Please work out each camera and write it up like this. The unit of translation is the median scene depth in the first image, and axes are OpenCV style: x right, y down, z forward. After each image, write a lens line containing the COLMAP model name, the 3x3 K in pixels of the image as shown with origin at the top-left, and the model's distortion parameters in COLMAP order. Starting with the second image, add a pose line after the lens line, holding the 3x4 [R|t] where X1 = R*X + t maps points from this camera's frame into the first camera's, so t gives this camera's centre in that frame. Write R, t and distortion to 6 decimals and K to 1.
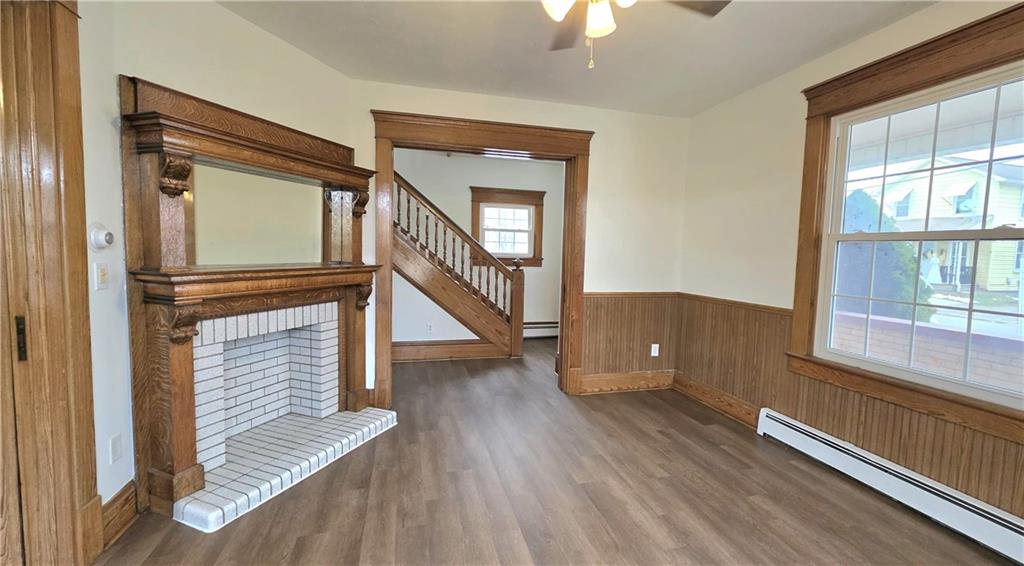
lens RADIAL K [[413.7, 0, 512.0], [0, 413.7, 283.0], [0, 0, 1]] dist [-0.001705, -0.000075]
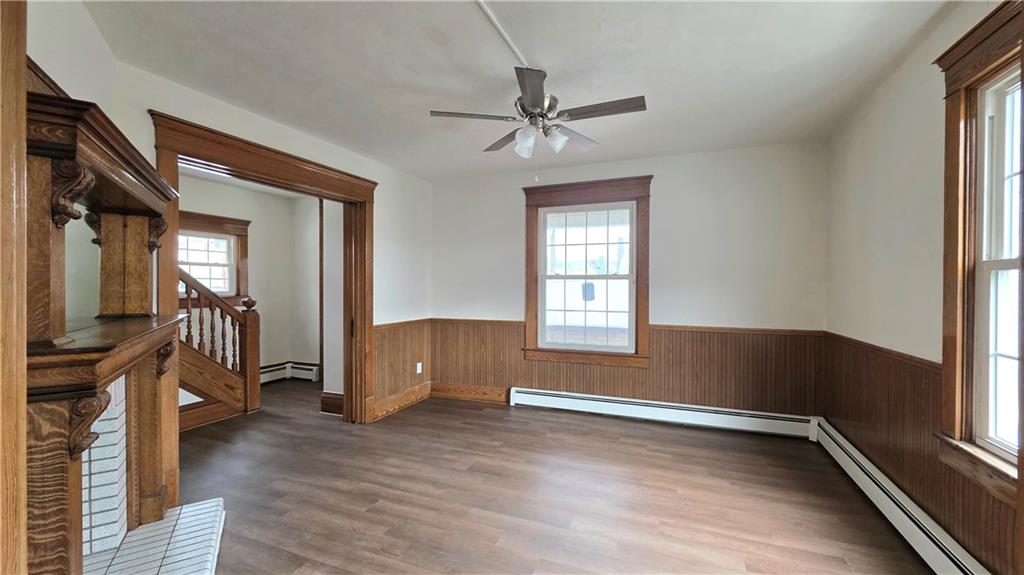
lens RADIAL K [[415.1, 0, 512.0], [0, 415.1, 287.5], [0, 0, 1]] dist [0.000394, 0.000017]
pose [[0.605470, -0.029251, 0.795330, -0.576194], [0.076714, 0.996816, -0.021740, -0.030811], [-0.792162, 0.074175, 0.605786, 0.045014]]
